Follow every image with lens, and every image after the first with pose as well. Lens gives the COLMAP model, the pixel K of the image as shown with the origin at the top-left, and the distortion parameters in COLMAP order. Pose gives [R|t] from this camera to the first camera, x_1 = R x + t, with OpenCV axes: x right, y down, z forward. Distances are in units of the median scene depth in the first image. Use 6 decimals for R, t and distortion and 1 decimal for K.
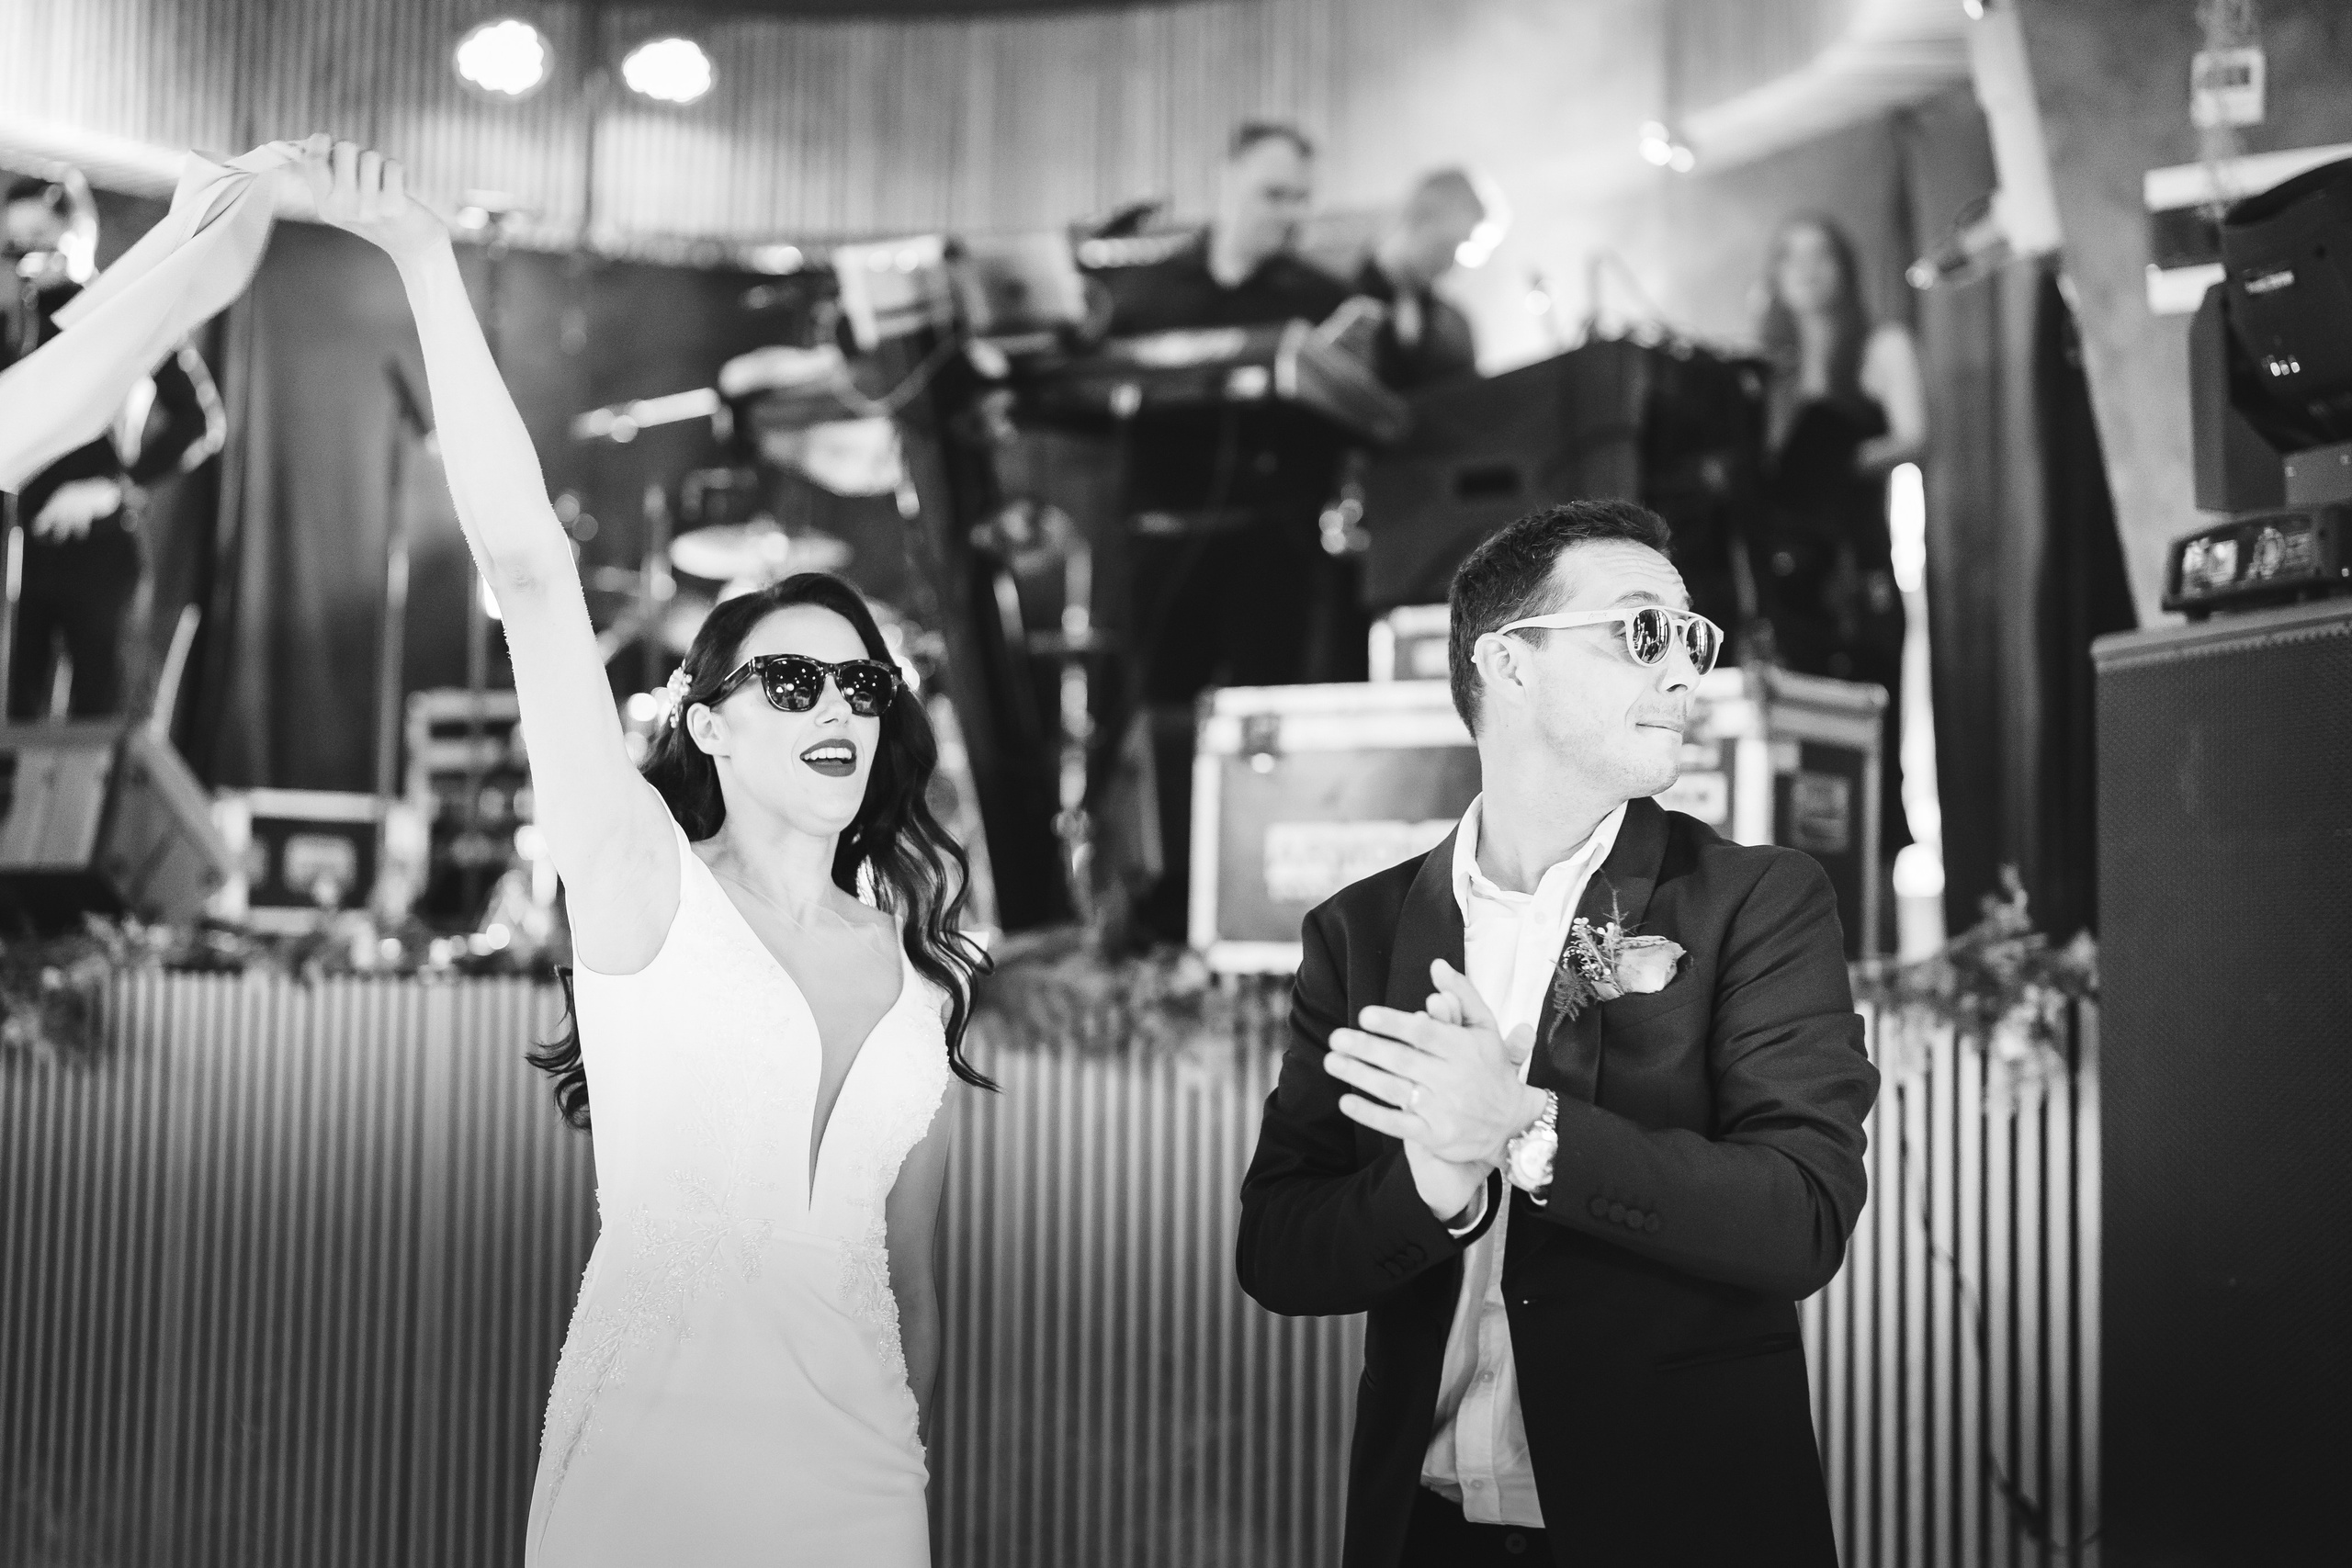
lens RADIAL K [[3387.3, 0, 1169.3], [0, 3387.3, 784.0], [0, 0, 1]] dist [0.012436, 0.000000]
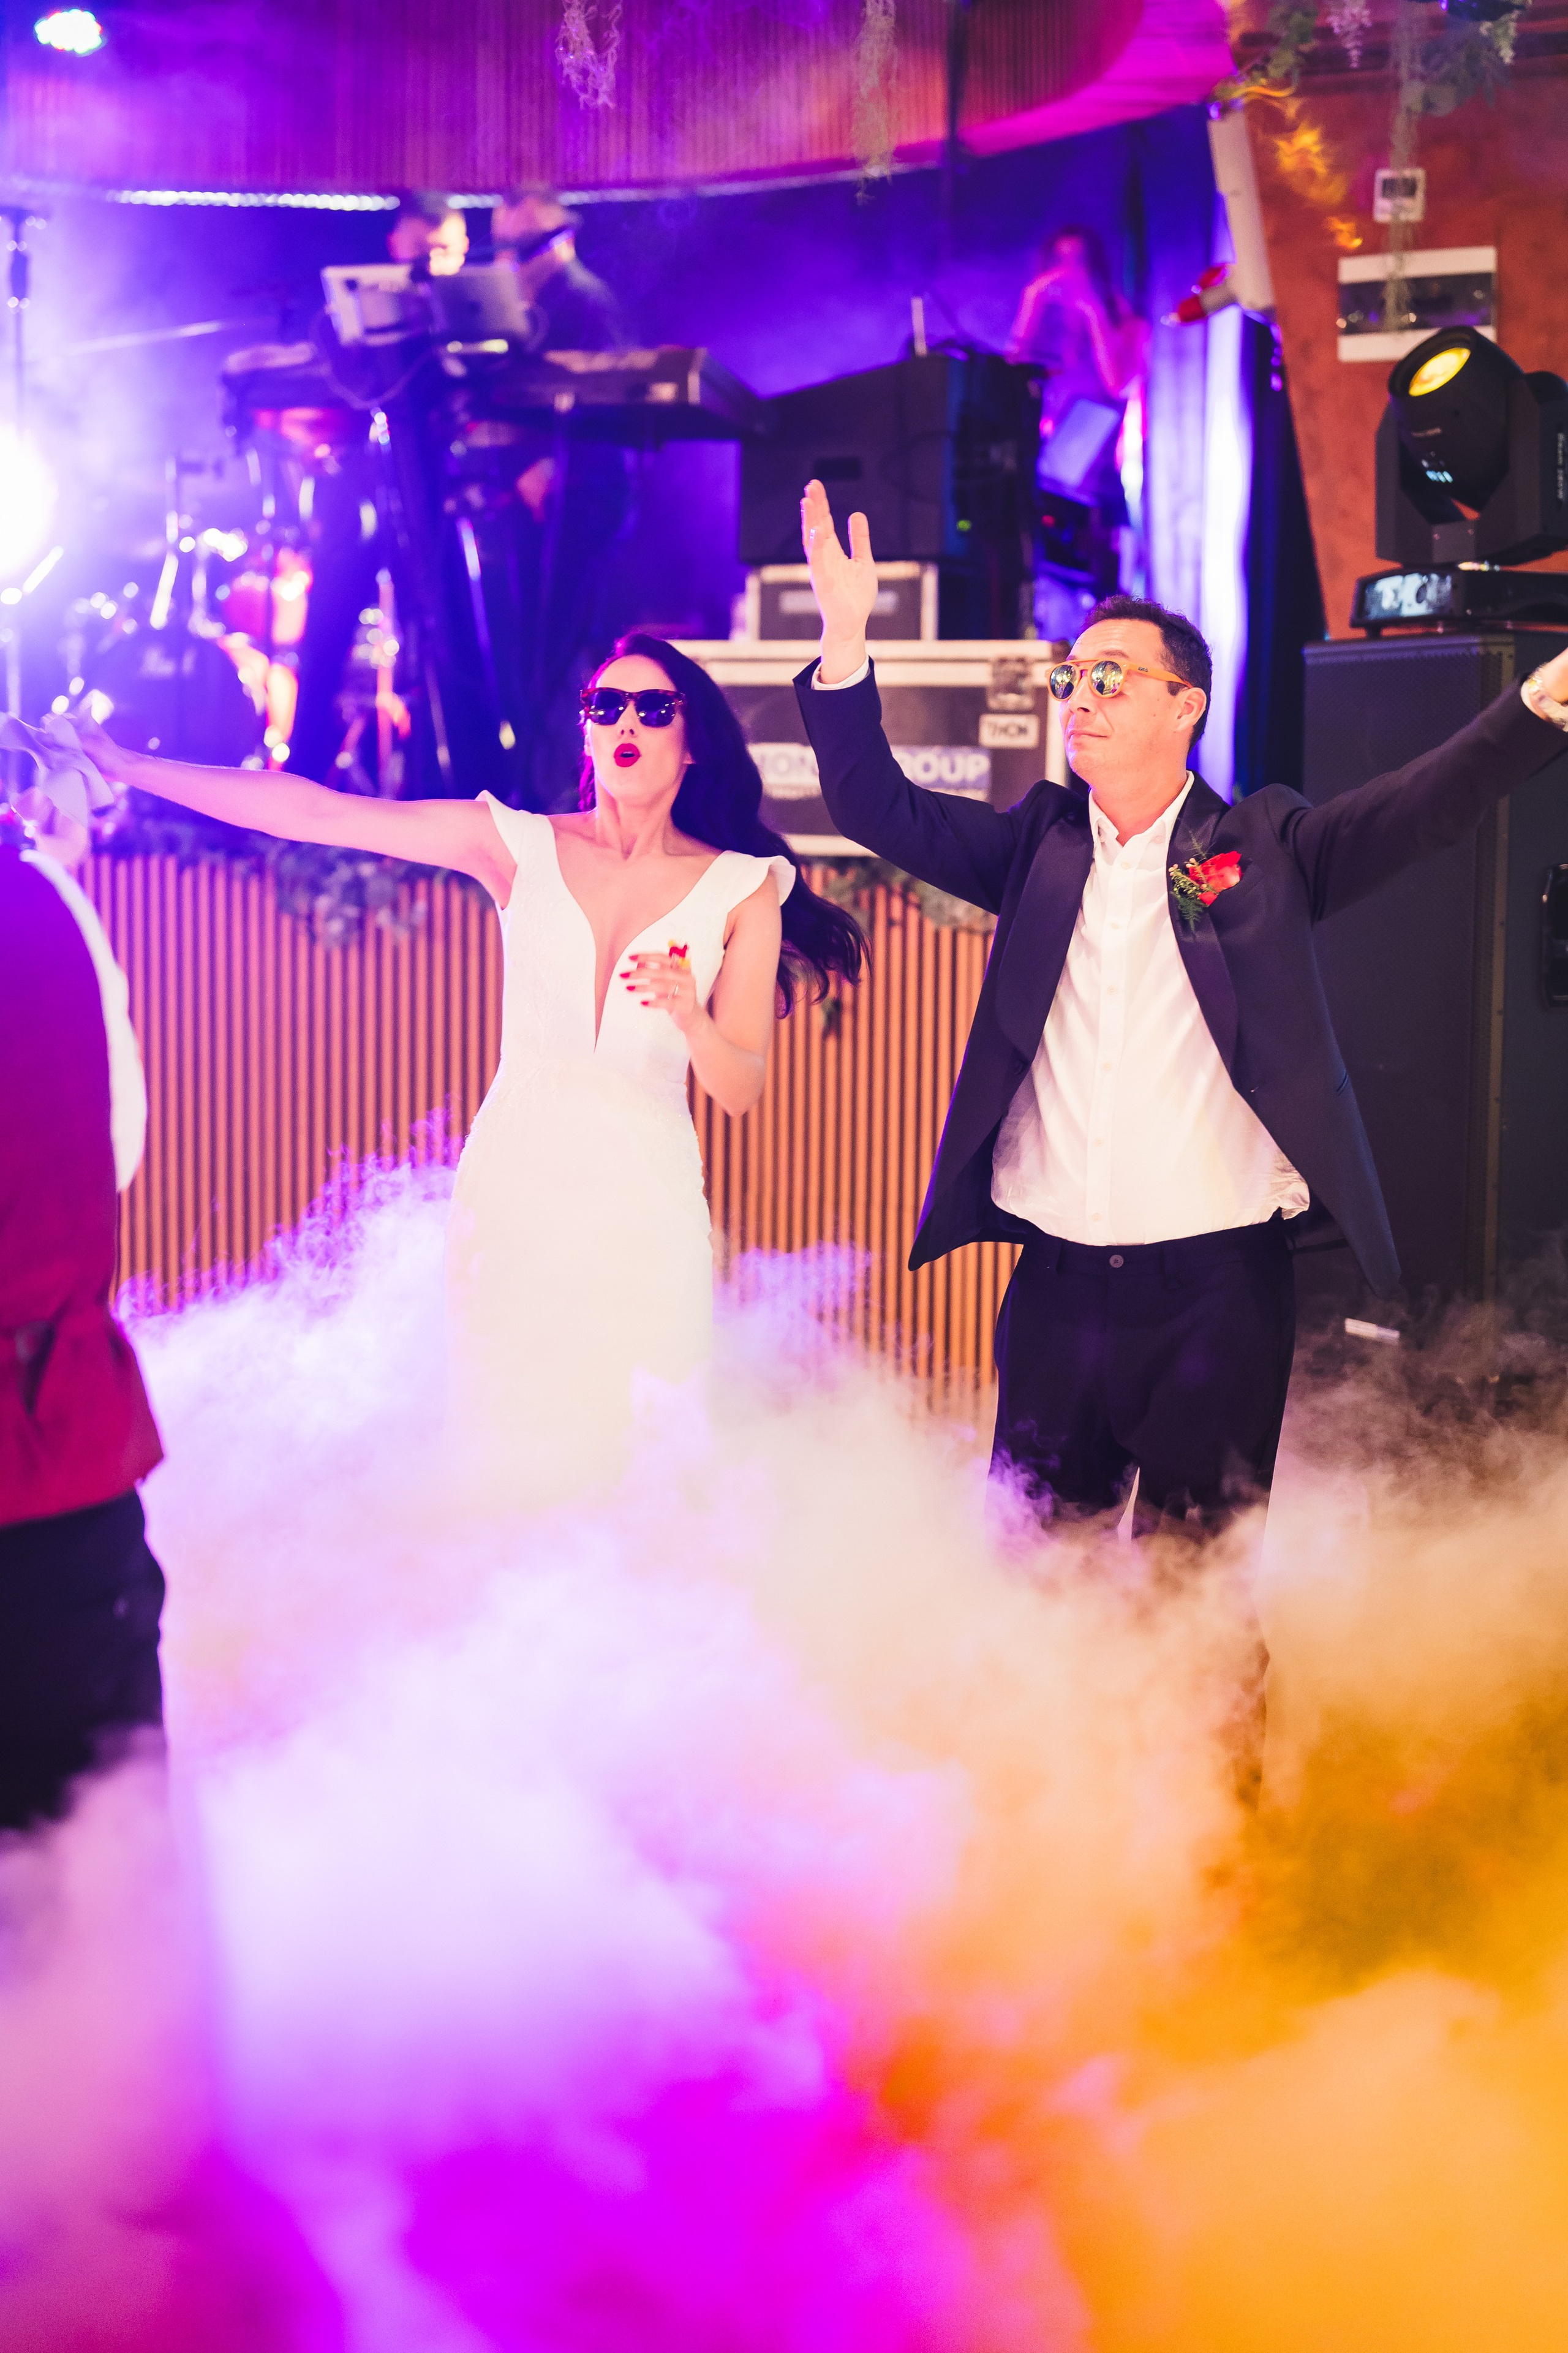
lens RADIAL K [[3253.4, 0, 786.2], [0, 3253.4, 1174.0], [0, 0, 1]] dist [0.009935, 0.000000]
pose [[0.991205, -0.012672, 0.131729, -0.105812], [-0.009625, 0.985865, 0.167264, -0.034870], [-0.131987, -0.167060, 0.977072, -0.300042]]
